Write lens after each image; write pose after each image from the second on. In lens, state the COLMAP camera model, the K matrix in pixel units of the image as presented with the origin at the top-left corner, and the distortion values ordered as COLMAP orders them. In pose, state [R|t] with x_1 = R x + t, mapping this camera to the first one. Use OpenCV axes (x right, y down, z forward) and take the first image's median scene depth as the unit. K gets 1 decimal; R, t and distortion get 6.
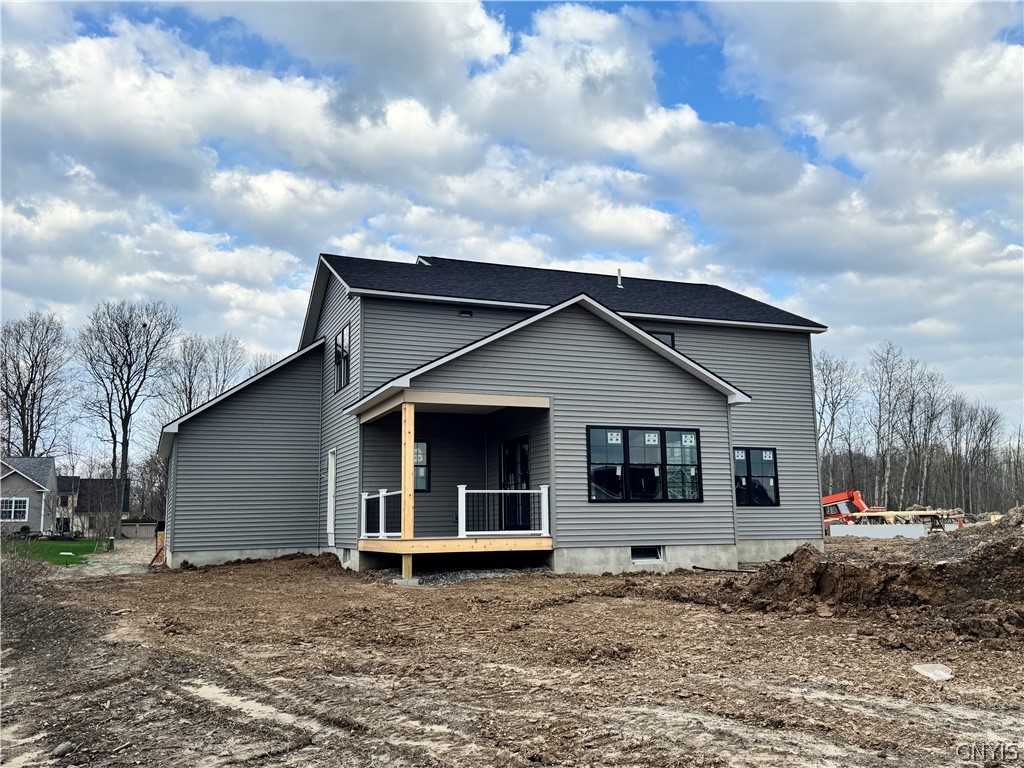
lens RADIAL K [[909.2, 0, 511.3], [0, 909.2, 383.2], [0, 0, 1]] dist [0.023321, 0.002516]
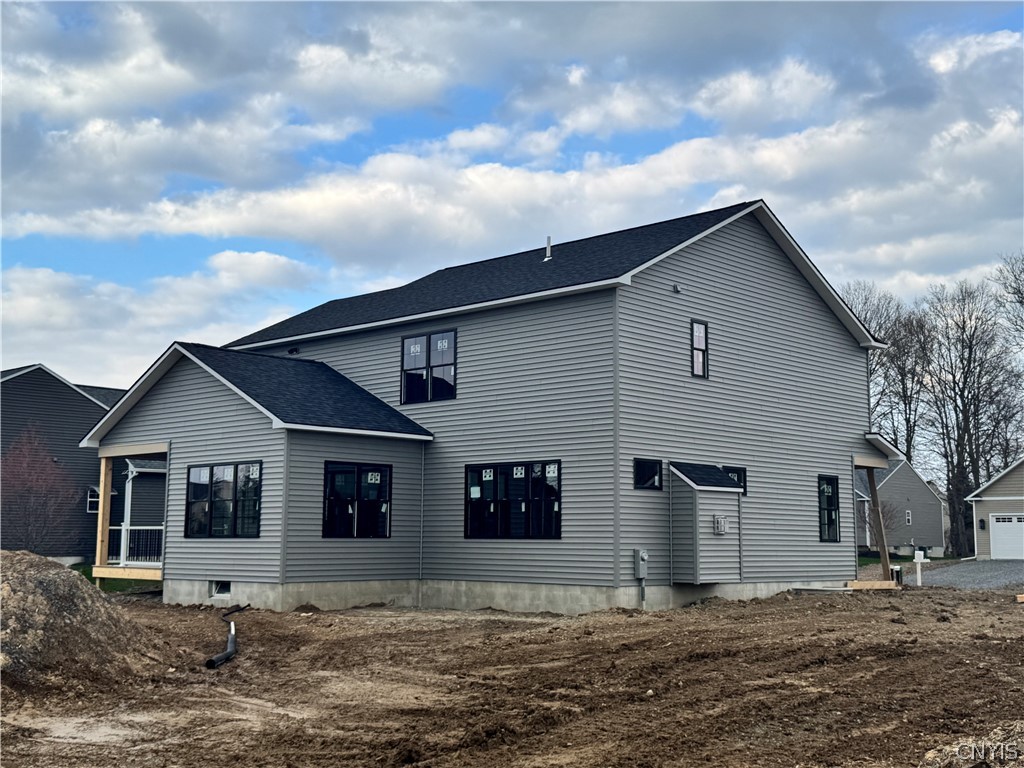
lens RADIAL K [[1237.8, 0, 512.5], [0, 1237.8, 383.6], [0, 0, 1]] dist [0.018120, 0.000000]
pose [[0.430793, -0.097614, -0.897156, 1.537011], [0.130886, 0.990380, -0.044909, 0.065962], [0.892909, -0.098079, 0.439425, 0.702392]]
